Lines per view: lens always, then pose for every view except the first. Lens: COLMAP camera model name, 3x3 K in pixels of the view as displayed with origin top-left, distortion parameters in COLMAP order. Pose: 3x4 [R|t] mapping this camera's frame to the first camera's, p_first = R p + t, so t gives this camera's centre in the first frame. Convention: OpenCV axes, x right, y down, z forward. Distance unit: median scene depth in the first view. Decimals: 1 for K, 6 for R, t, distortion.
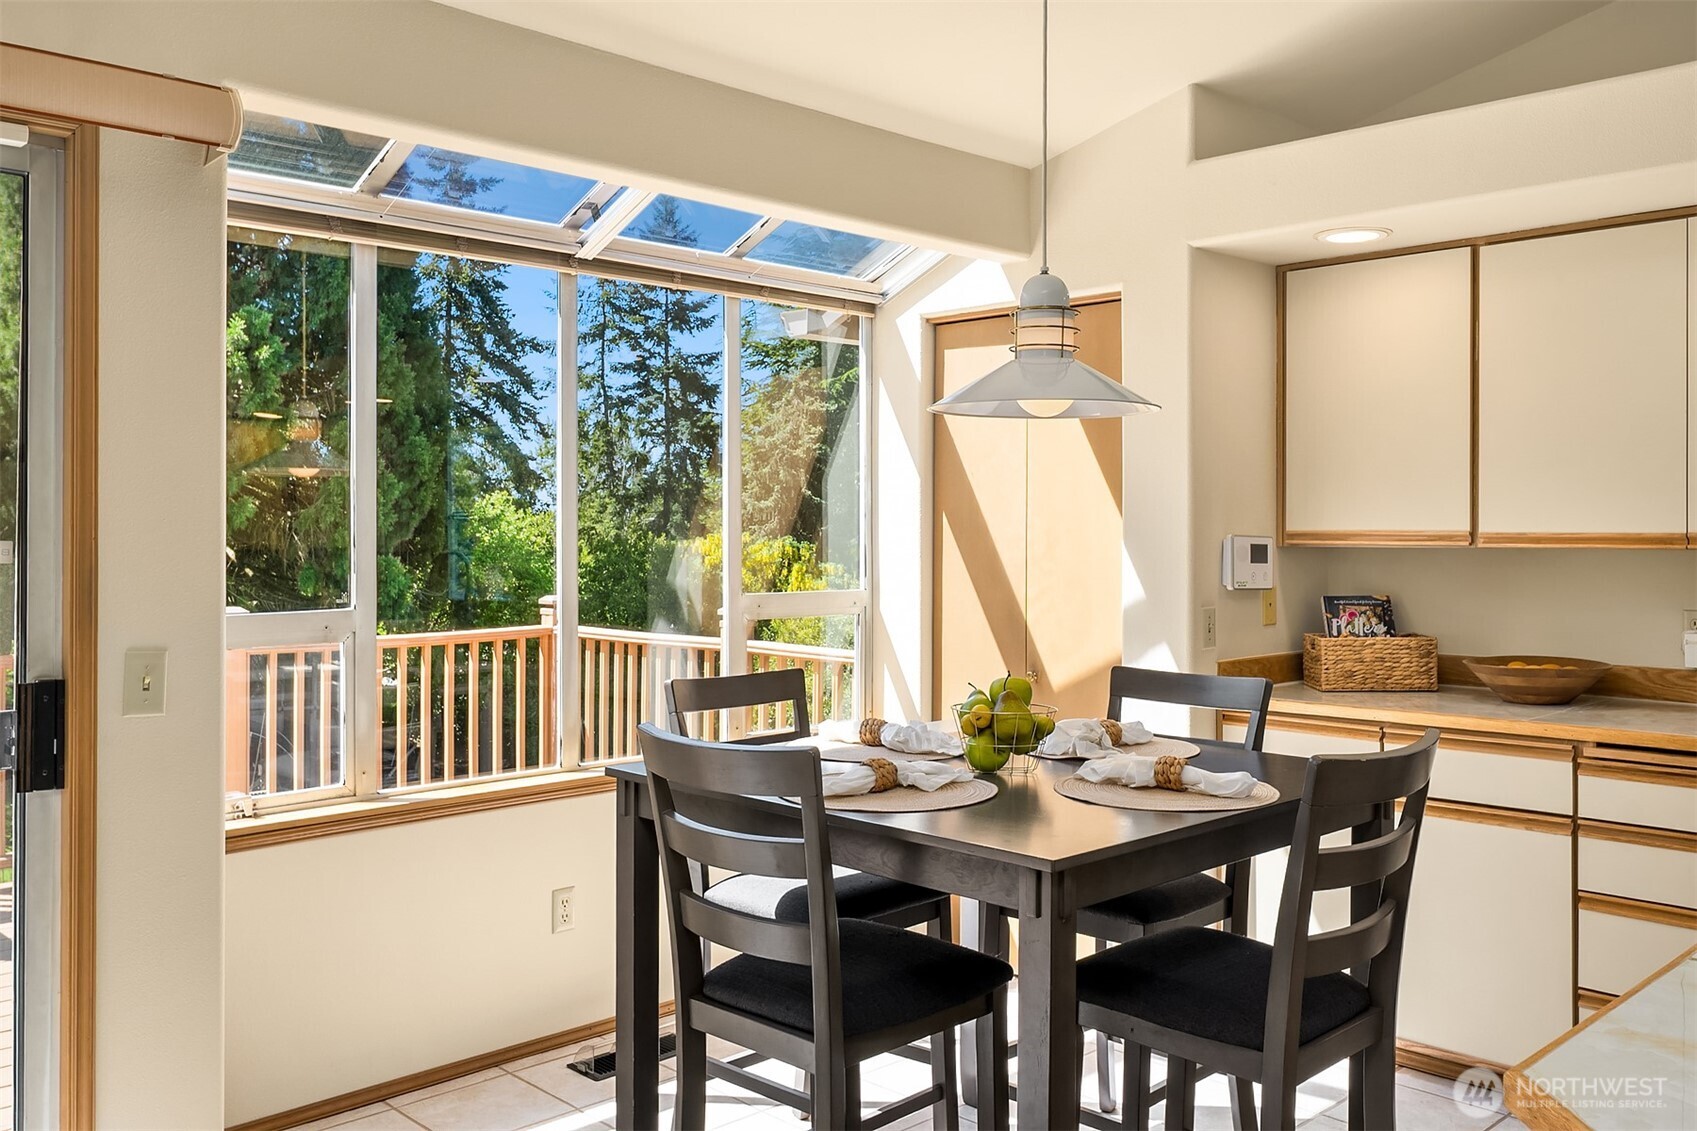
lens RADIAL K [[1419.2, 0, 843.6], [0, 1419.2, 527.8], [0, 0, 1]] dist [-0.005570, 0.008806]
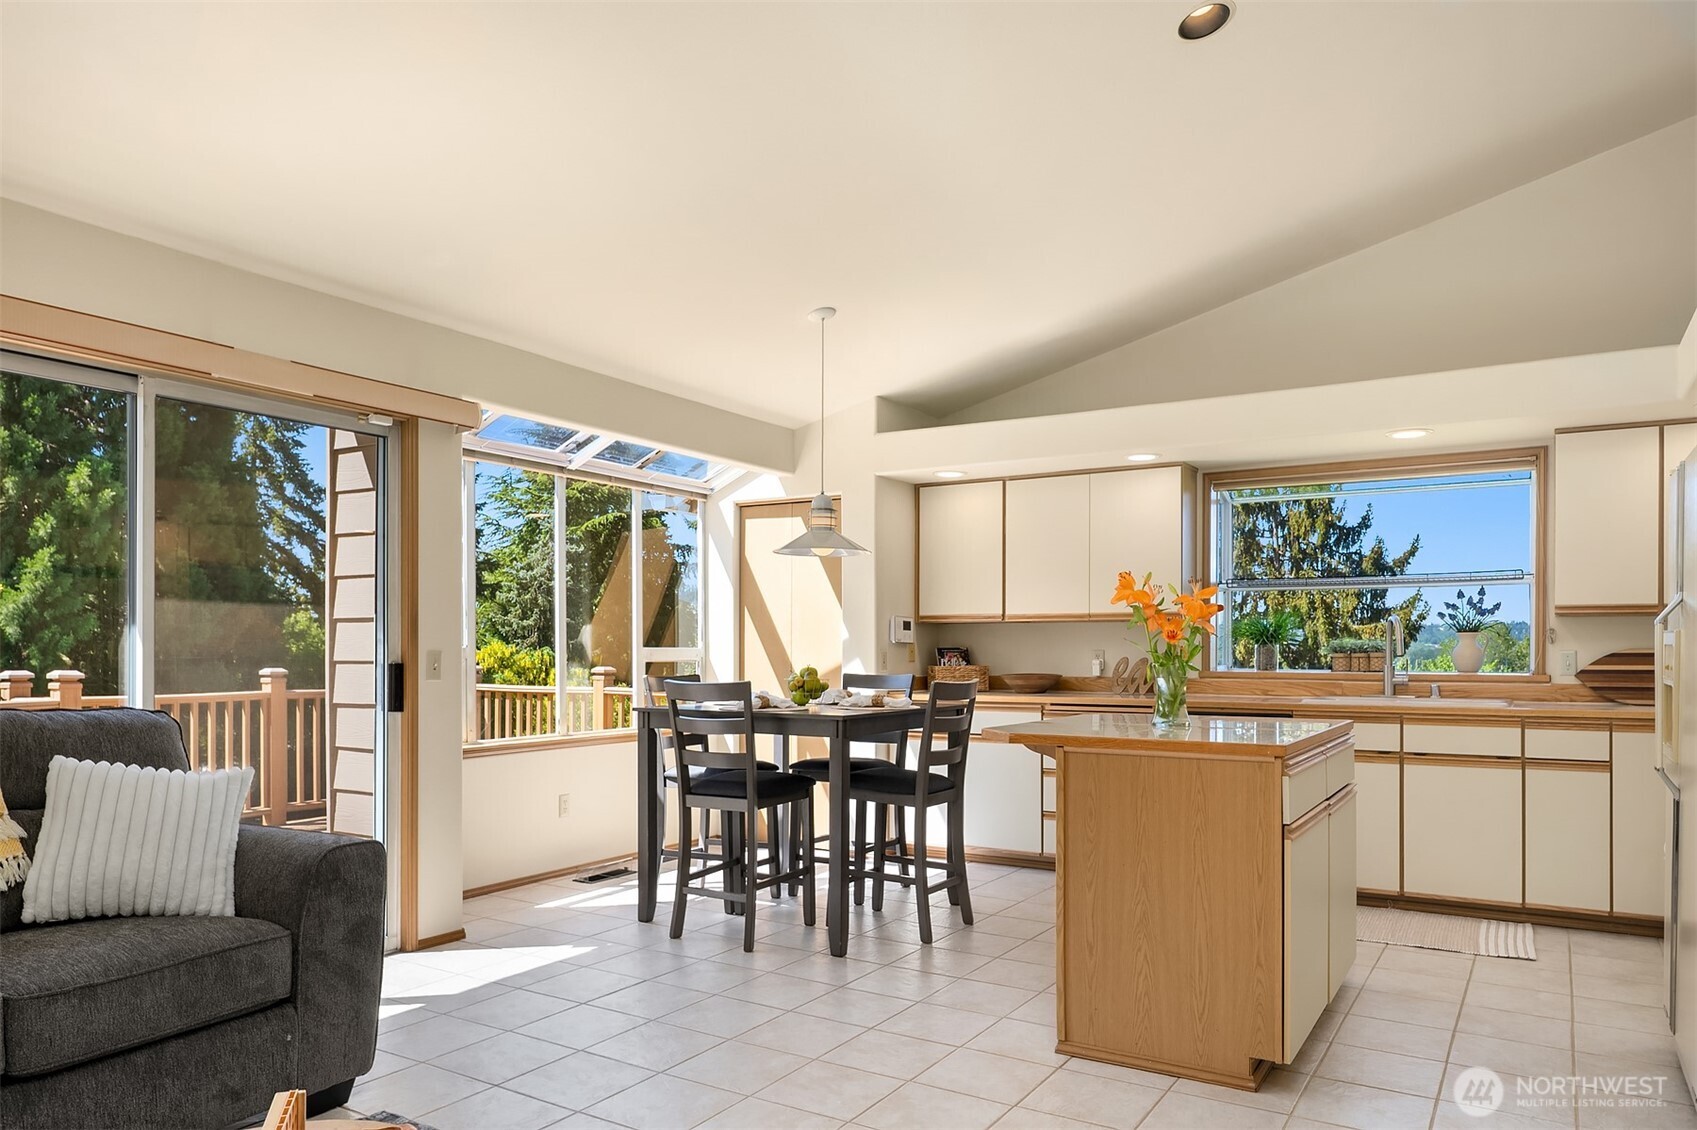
lens RADIAL K [[1116.2, 0, 844.8], [0, 1116.2, 641.5], [0, 0, 1]] dist [0.000857, -0.001078]
pose [[0.970591, 0.002094, 0.240726, -0.157242], [-0.000870, 0.999986, -0.005193, 0.043060], [-0.240733, 0.004831, 0.970579, -0.468185]]
